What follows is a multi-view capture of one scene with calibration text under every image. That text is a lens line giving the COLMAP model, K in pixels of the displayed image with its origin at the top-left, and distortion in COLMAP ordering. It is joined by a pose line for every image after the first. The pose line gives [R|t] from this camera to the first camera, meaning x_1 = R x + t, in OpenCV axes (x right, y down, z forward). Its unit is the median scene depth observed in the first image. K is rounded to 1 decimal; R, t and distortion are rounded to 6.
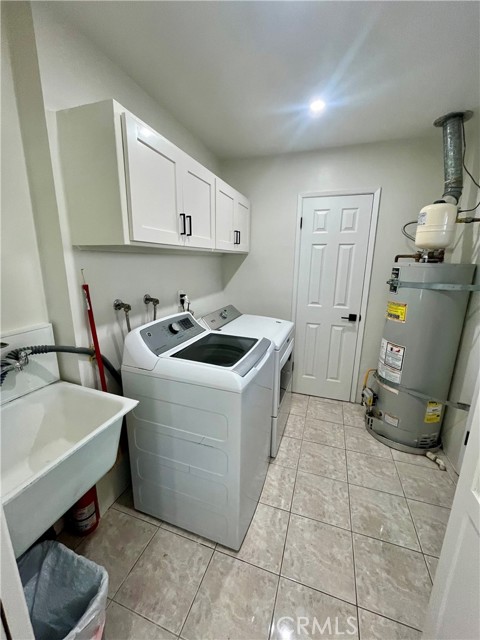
lens RADIAL K [[260.9, 0, 239.1], [0, 260.9, 319.4], [0, 0, 1]] dist [-0.000733, 0.000539]
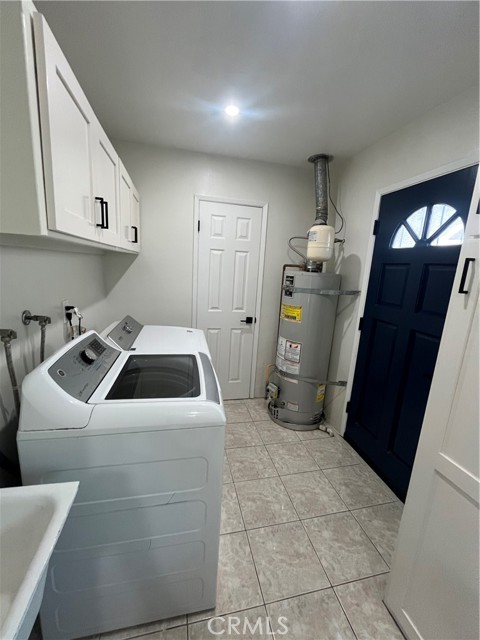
lens RADIAL K [[260.9, 0, 239.1], [0, 260.9, 319.5], [0, 0, 1]] dist [-0.000733, 0.000539]
pose [[0.845978, -0.070460, 0.528541, -0.223481], [0.072392, 0.997230, 0.017071, -0.040998], [-0.528280, 0.023820, 0.848736, 0.146880]]
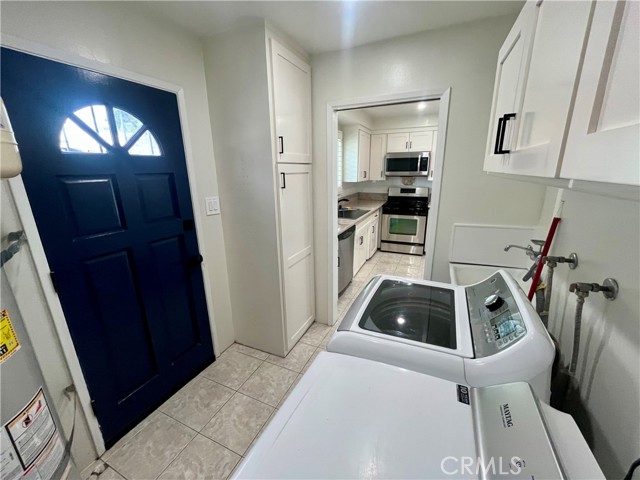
lens RADIAL K [[260.9, 0, 321.2], [0, 260.9, 239.9], [0, 0, 1]] dist [-0.000733, 0.000539]
pose [[-0.996188, -0.024053, 0.083849, 0.100821], [0.018505, 0.881084, 0.472598, -0.346436], [-0.085246, 0.472348, -0.877280, 1.268011]]
